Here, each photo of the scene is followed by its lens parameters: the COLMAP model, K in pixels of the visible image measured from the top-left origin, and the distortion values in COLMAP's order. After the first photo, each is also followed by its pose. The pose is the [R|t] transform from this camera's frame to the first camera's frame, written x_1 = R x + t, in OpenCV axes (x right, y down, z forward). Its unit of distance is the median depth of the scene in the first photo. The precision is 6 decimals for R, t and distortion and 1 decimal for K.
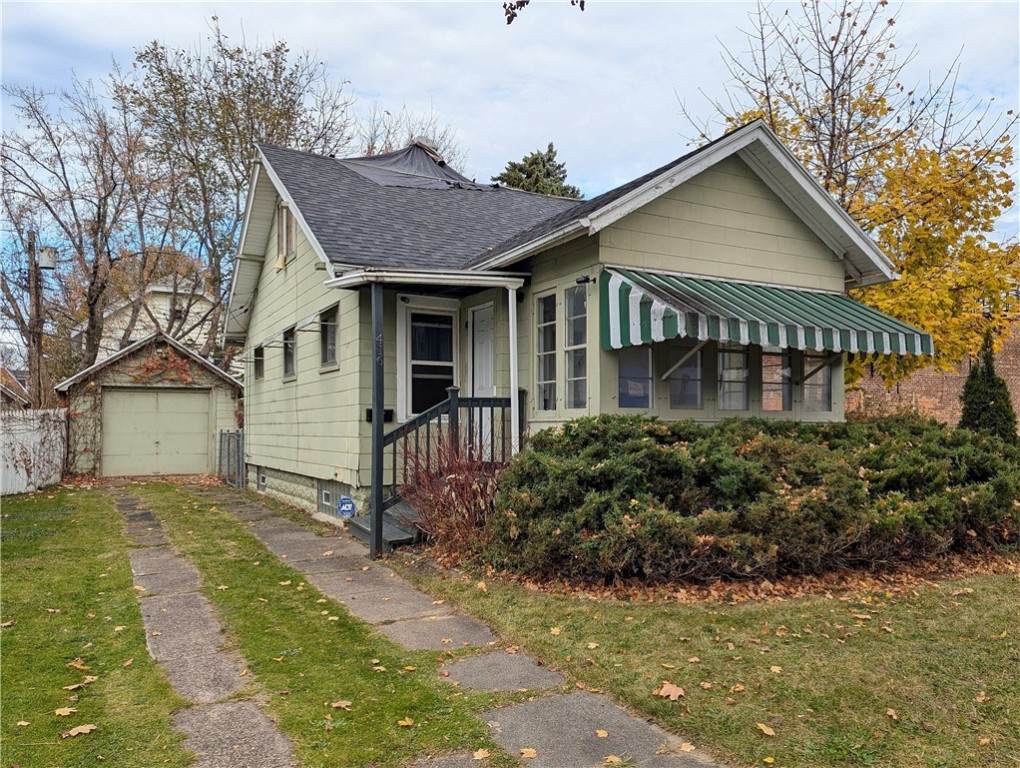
lens RADIAL K [[824.3, 0, 511.8], [0, 824.3, 387.7], [0, 0, 1]] dist [-0.012986, -0.002460]
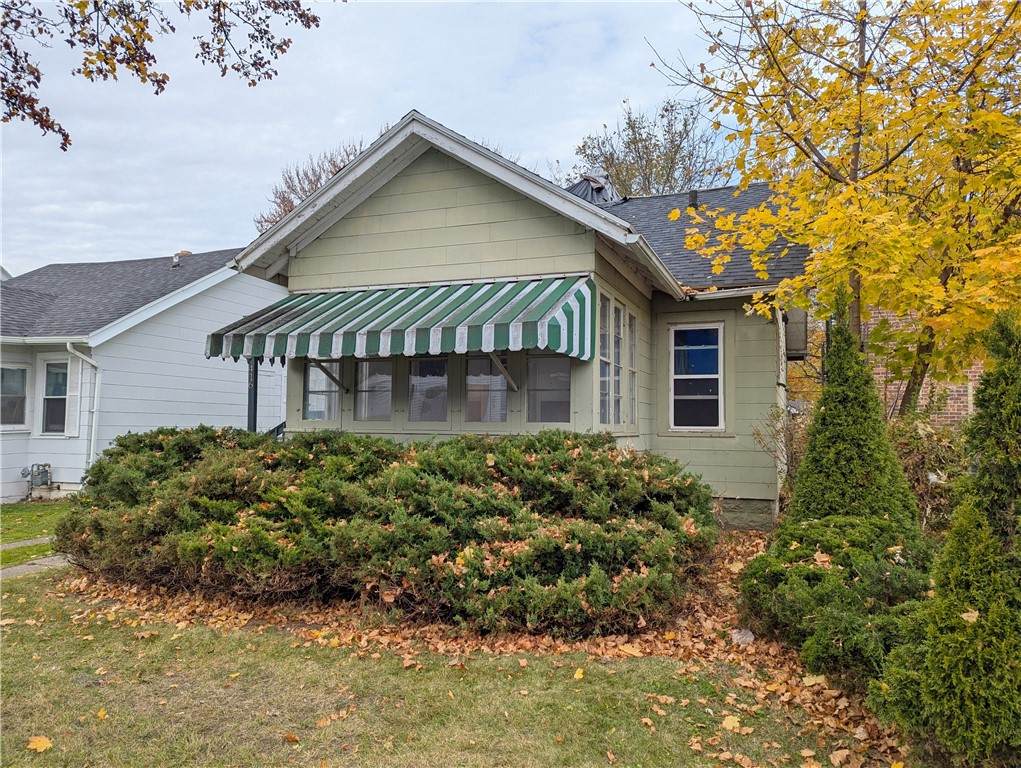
lens RADIAL K [[698.9, 0, 511.7], [0, 698.9, 383.6], [0, 0, 1]] dist [0.003233, 0.000566]
pose [[0.654748, -0.059373, -0.753512, 0.948255], [0.037641, 0.998234, -0.045949, 0.023519], [0.754910, 0.001722, 0.655827, 0.564939]]
